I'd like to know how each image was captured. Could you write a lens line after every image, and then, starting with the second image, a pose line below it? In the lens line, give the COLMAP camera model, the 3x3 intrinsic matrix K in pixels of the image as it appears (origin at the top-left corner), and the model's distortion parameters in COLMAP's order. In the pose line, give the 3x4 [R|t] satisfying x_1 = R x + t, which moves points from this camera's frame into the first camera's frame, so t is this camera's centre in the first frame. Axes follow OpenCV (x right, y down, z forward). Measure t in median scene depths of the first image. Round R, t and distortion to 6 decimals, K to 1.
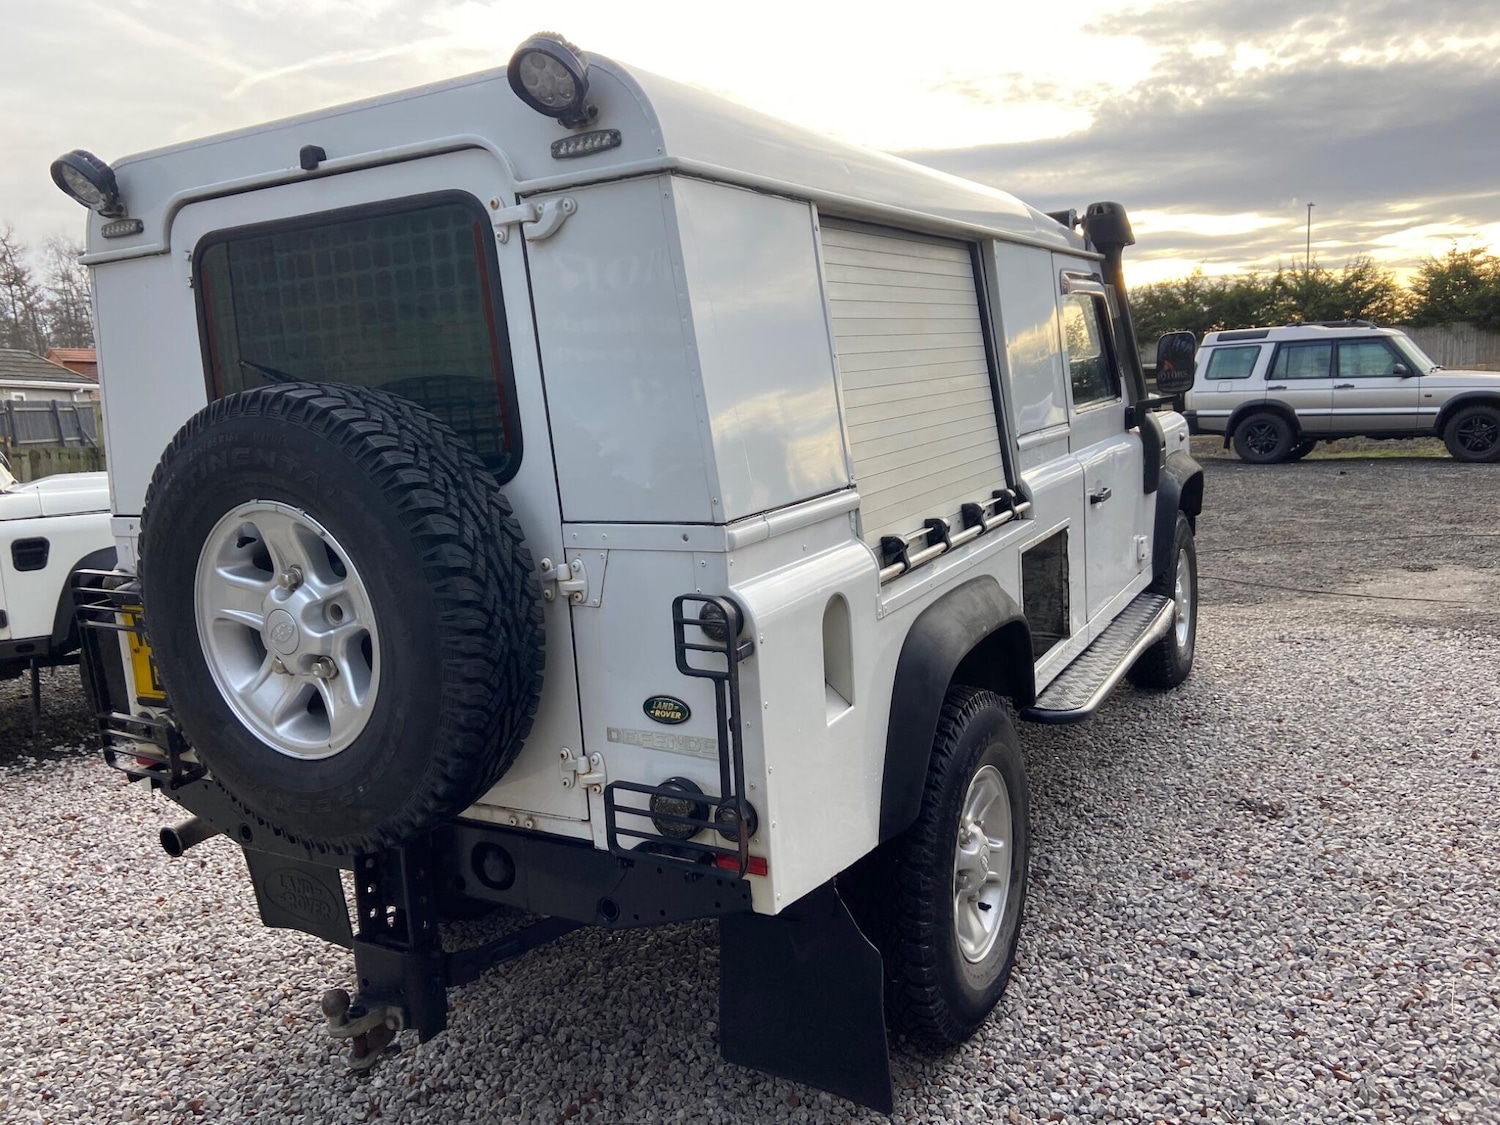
lens RADIAL K [[1133.0, 0, 733.5], [0, 1133.0, 559.4], [0, 0, 1]] dist [0.130704, -0.170694]
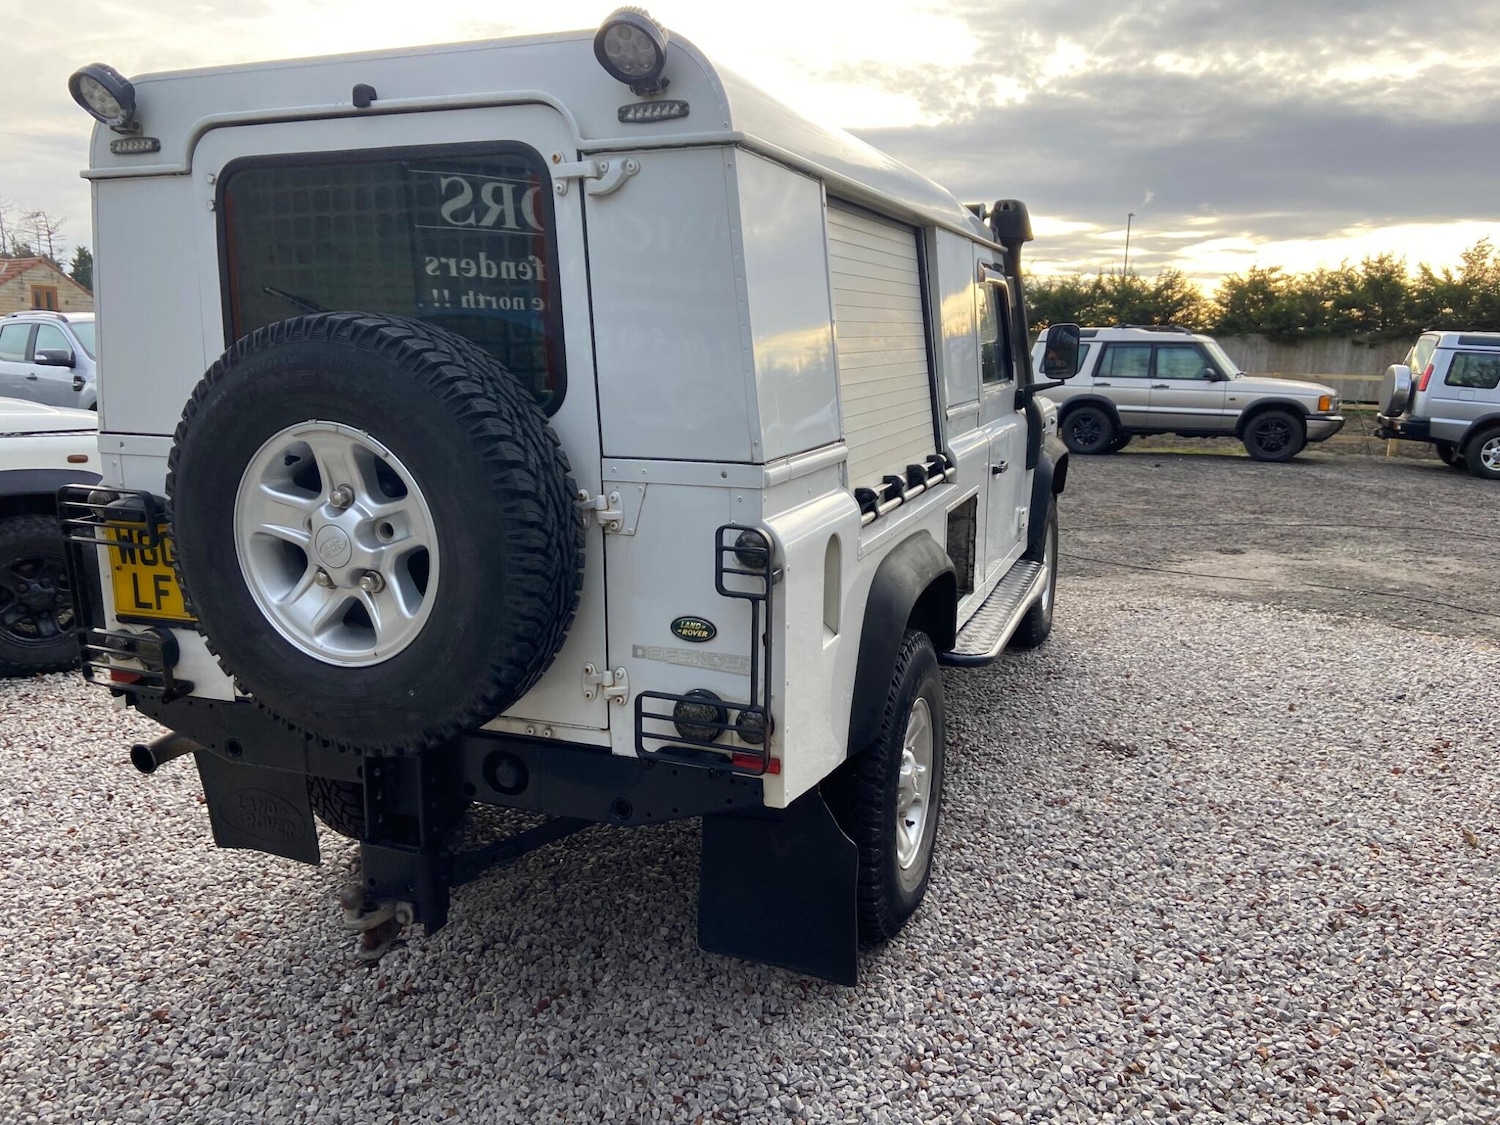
lens RADIAL K [[1129.3, 0, 749.4], [0, 1129.3, 564.7], [0, 0, 1]] dist [0.130766, -0.164722]
pose [[0.987139, 0.035351, 0.155906, -0.120287], [-0.040193, 0.998799, 0.028014, 0.023854], [-0.154729, -0.033920, 0.987375, -0.072460]]
